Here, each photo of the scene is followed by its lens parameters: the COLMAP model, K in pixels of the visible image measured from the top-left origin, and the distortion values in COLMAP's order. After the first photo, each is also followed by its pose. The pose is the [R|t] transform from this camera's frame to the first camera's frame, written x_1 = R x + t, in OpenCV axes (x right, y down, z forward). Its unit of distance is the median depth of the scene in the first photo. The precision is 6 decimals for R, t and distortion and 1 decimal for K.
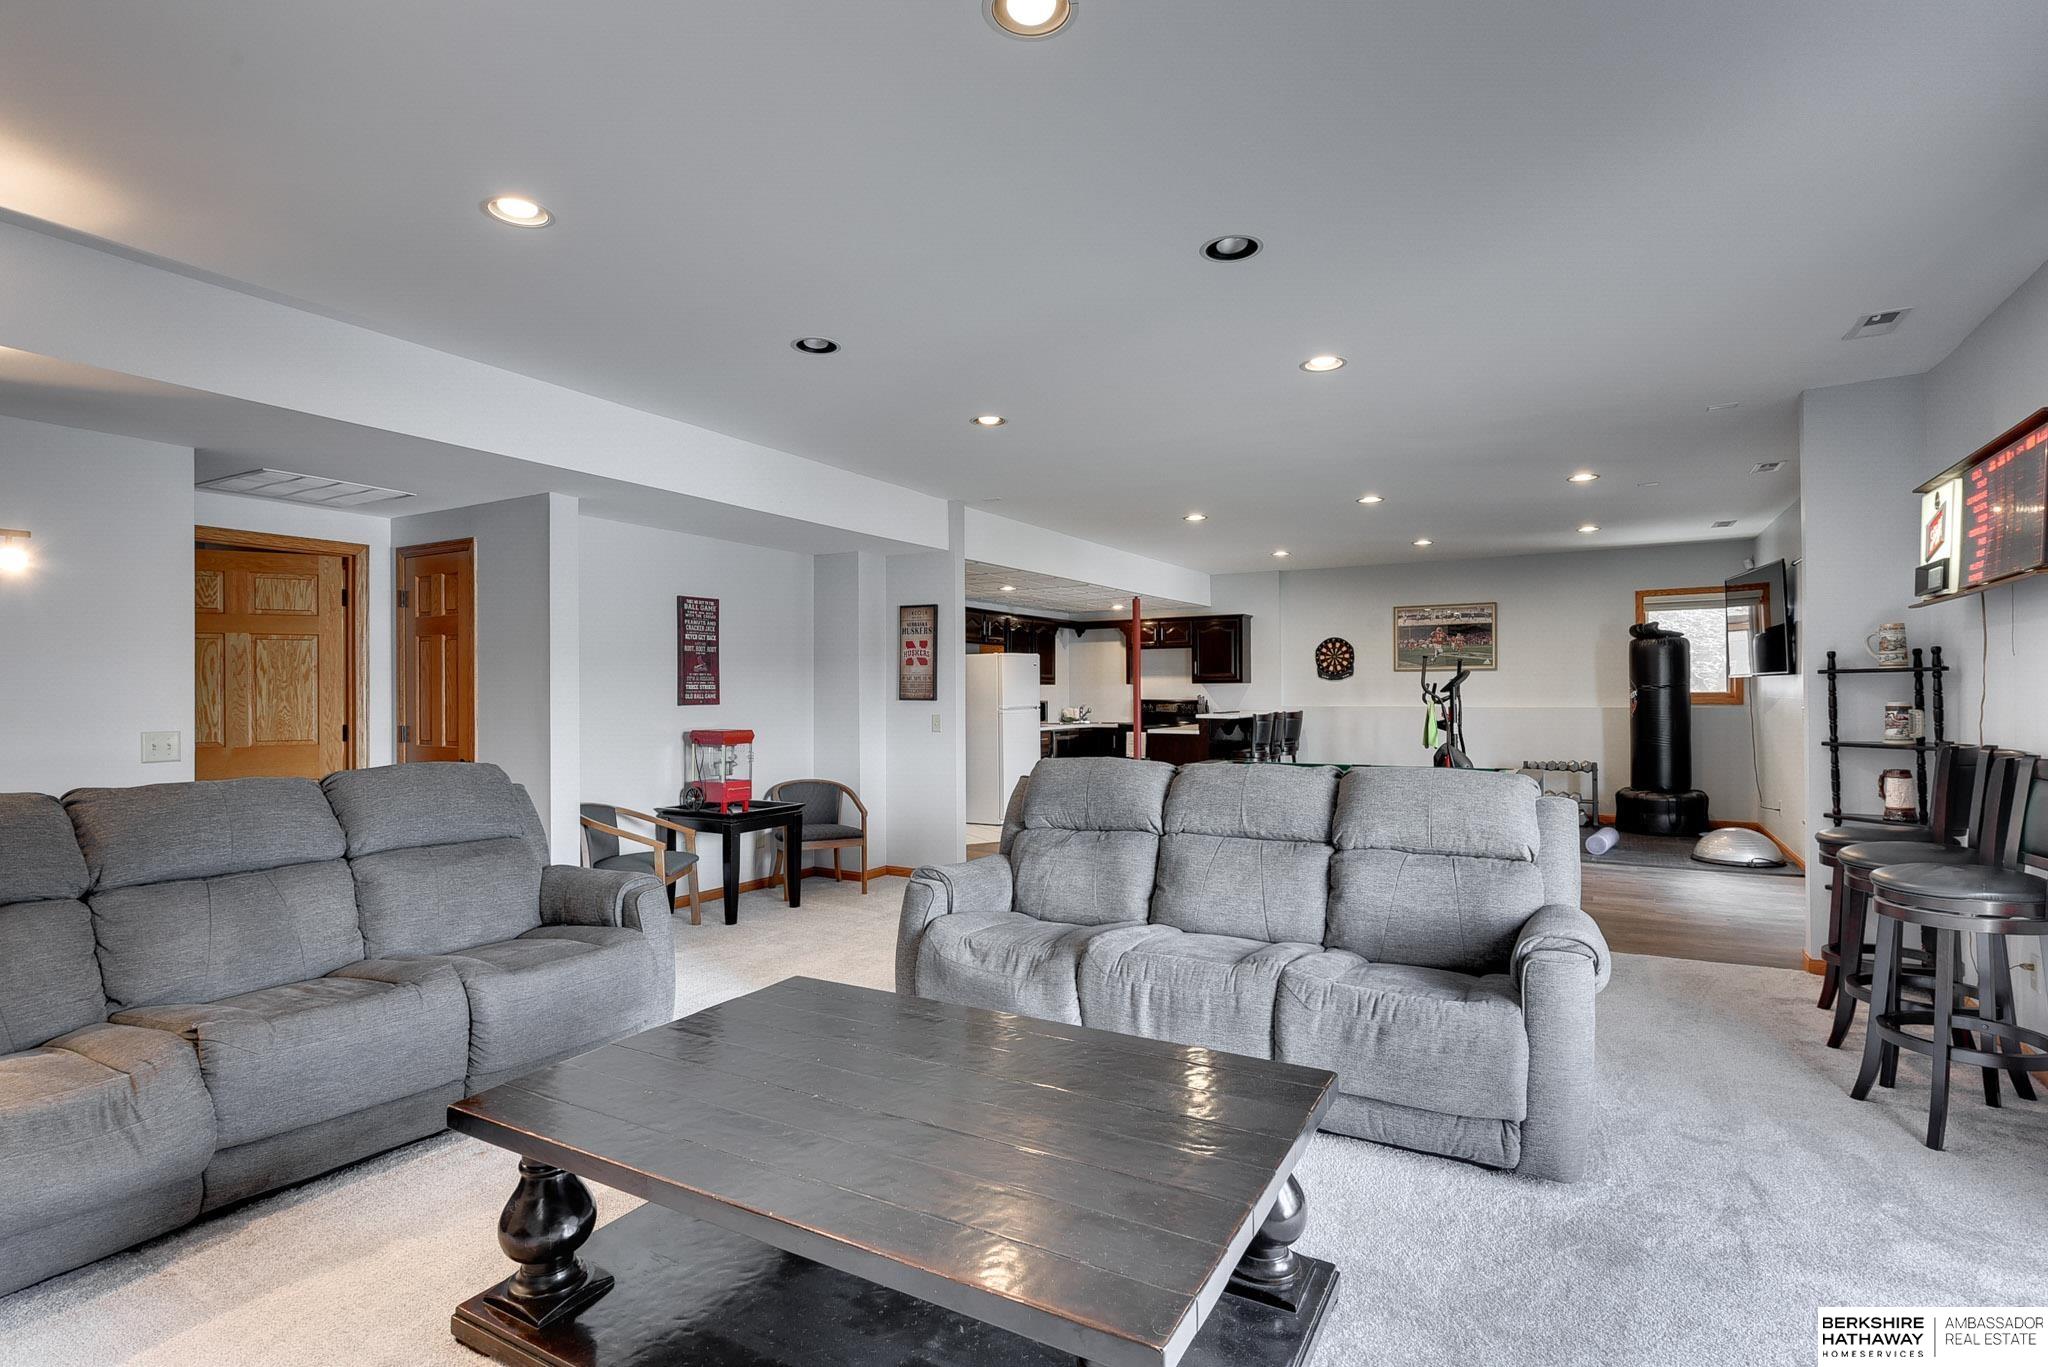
lens RADIAL K [[985.6, 0, 1025.3], [0, 985.6, 690.8], [0, 0, 1]] dist [0.002418, -0.001884]
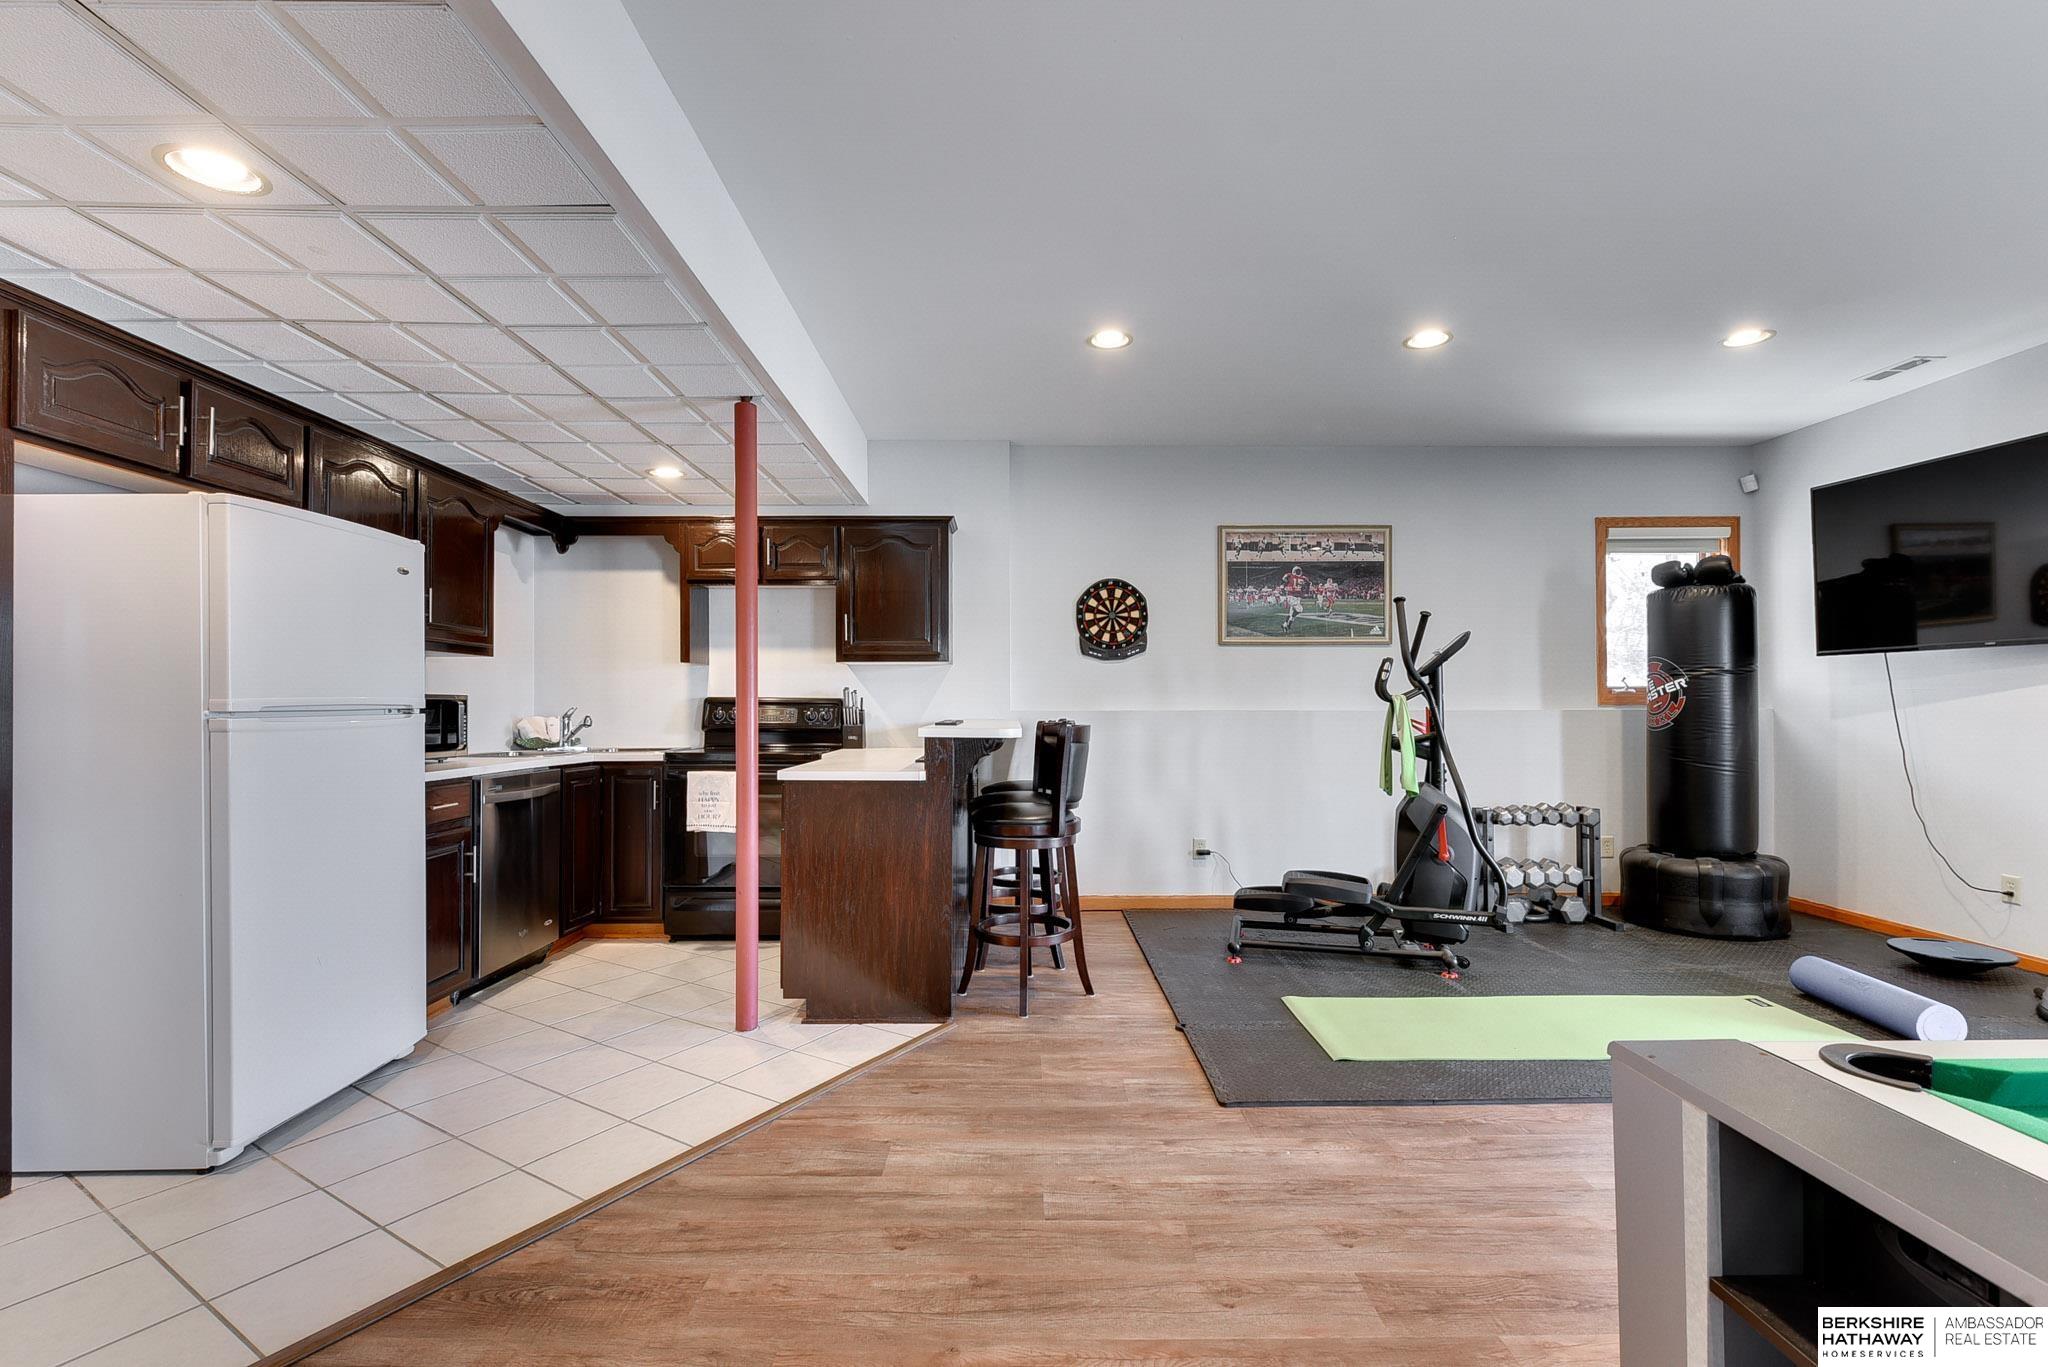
lens RADIAL K [[910.3, 0, 1038.6], [0, 910.3, 700.0], [0, 0, 1]] dist [-0.000770, -0.000195]
pose [[0.855553, 0.004807, 0.517693, 0.030218], [-0.002376, 0.999983, -0.005358, 0.013096], [-0.517710, 0.003354, 0.855550, 0.608202]]
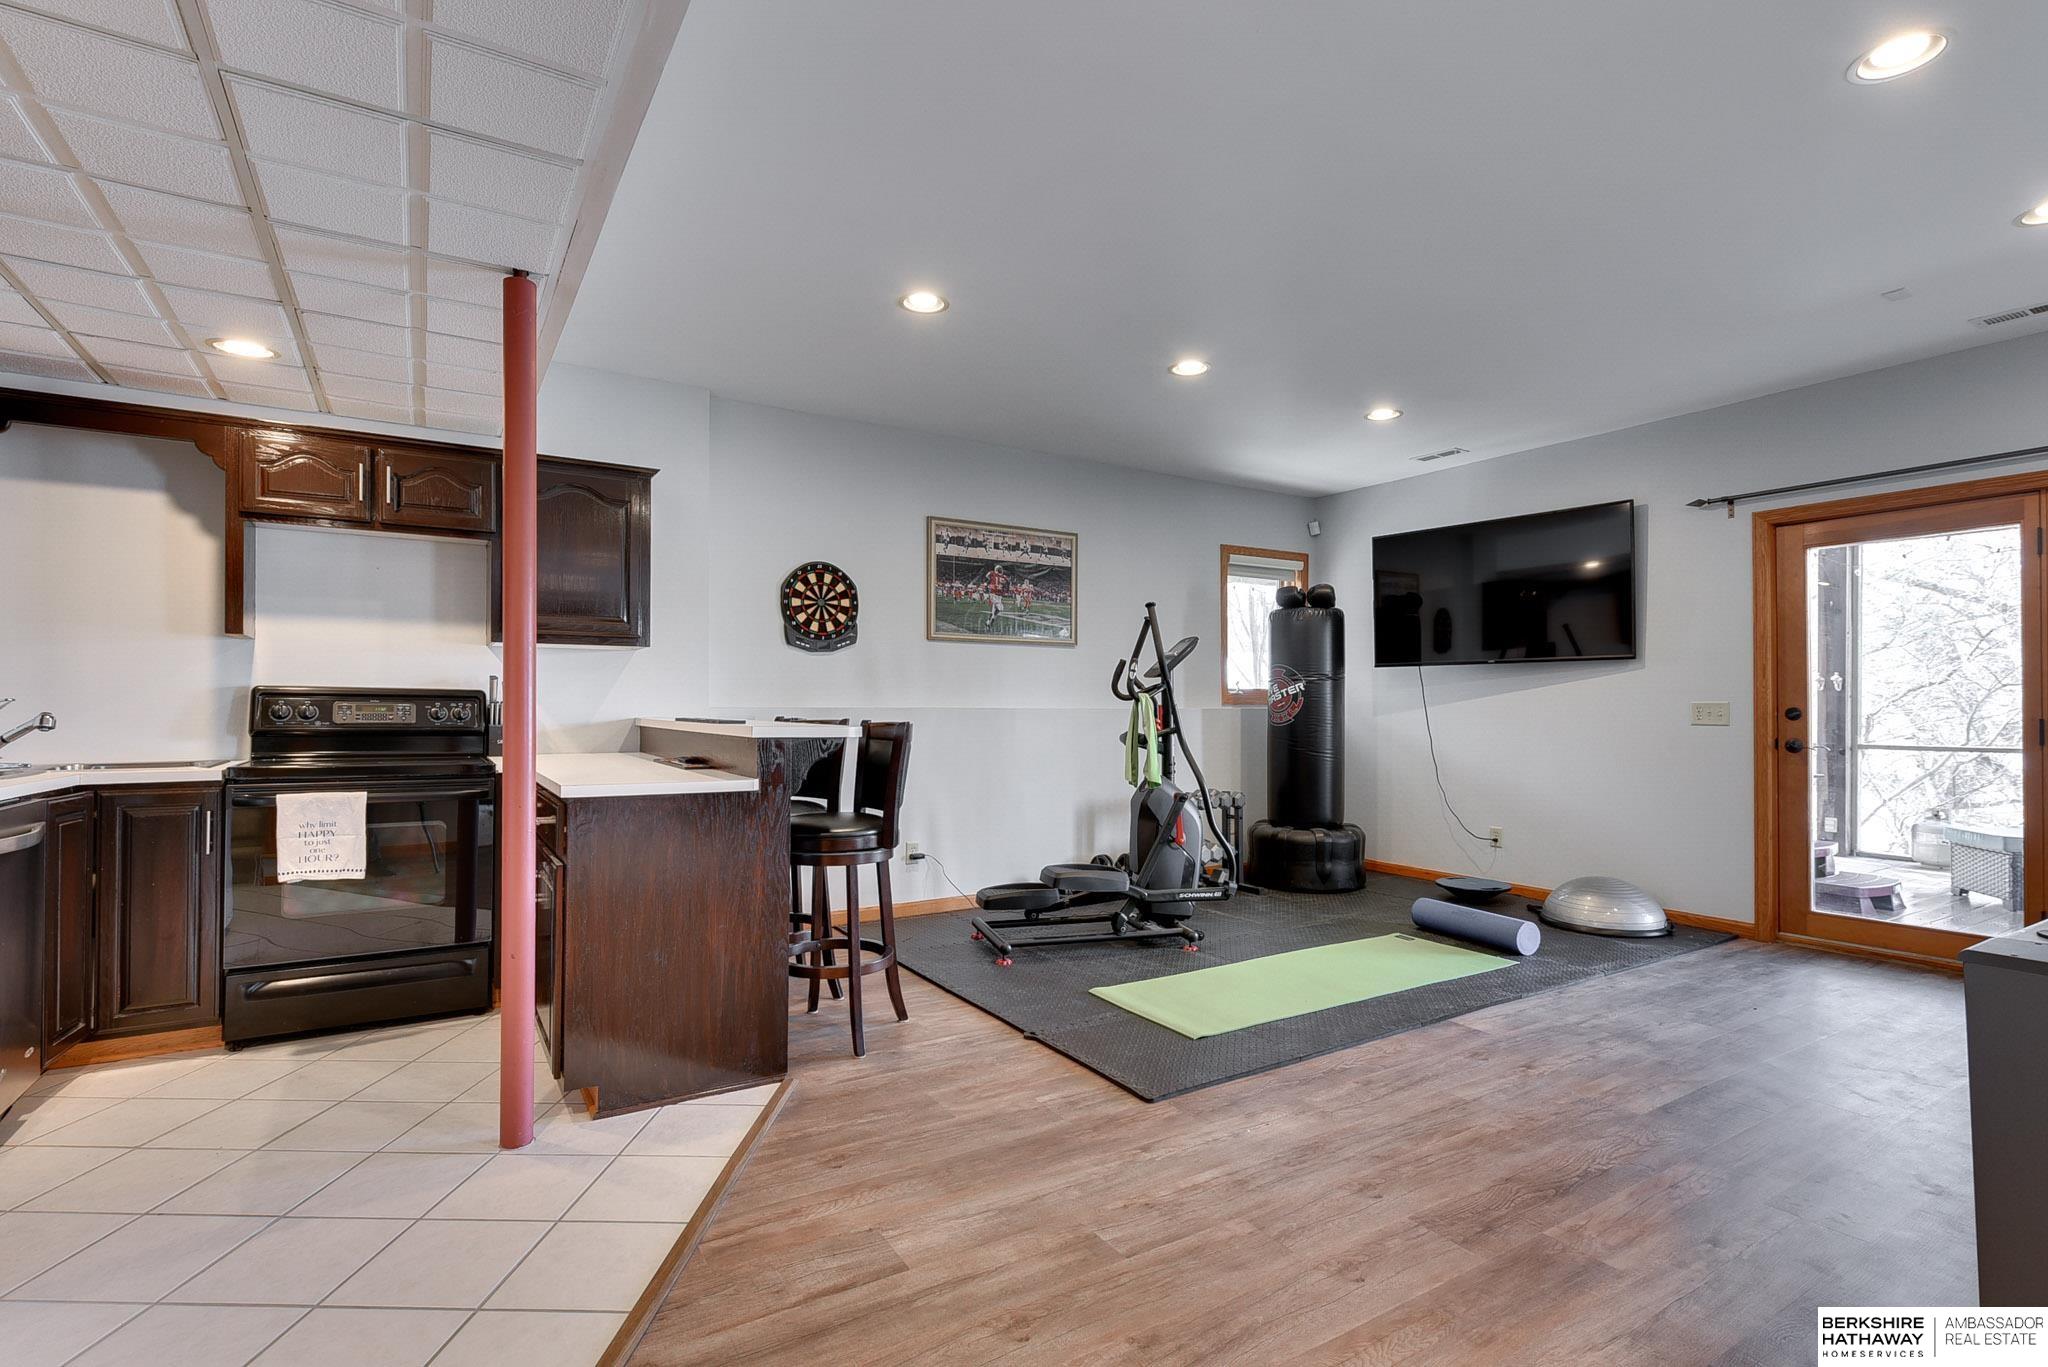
lens RADIAL K [[940.2, 0, 1024.0], [0, 940.2, 702.1], [0, 0, 1]] dist [0.002549, -0.000005]
pose [[0.467670, 0.007514, 0.883871, -0.040041], [-0.008251, 0.999957, -0.004135, 0.014451], [-0.883864, -0.005359, 0.467712, 0.703837]]
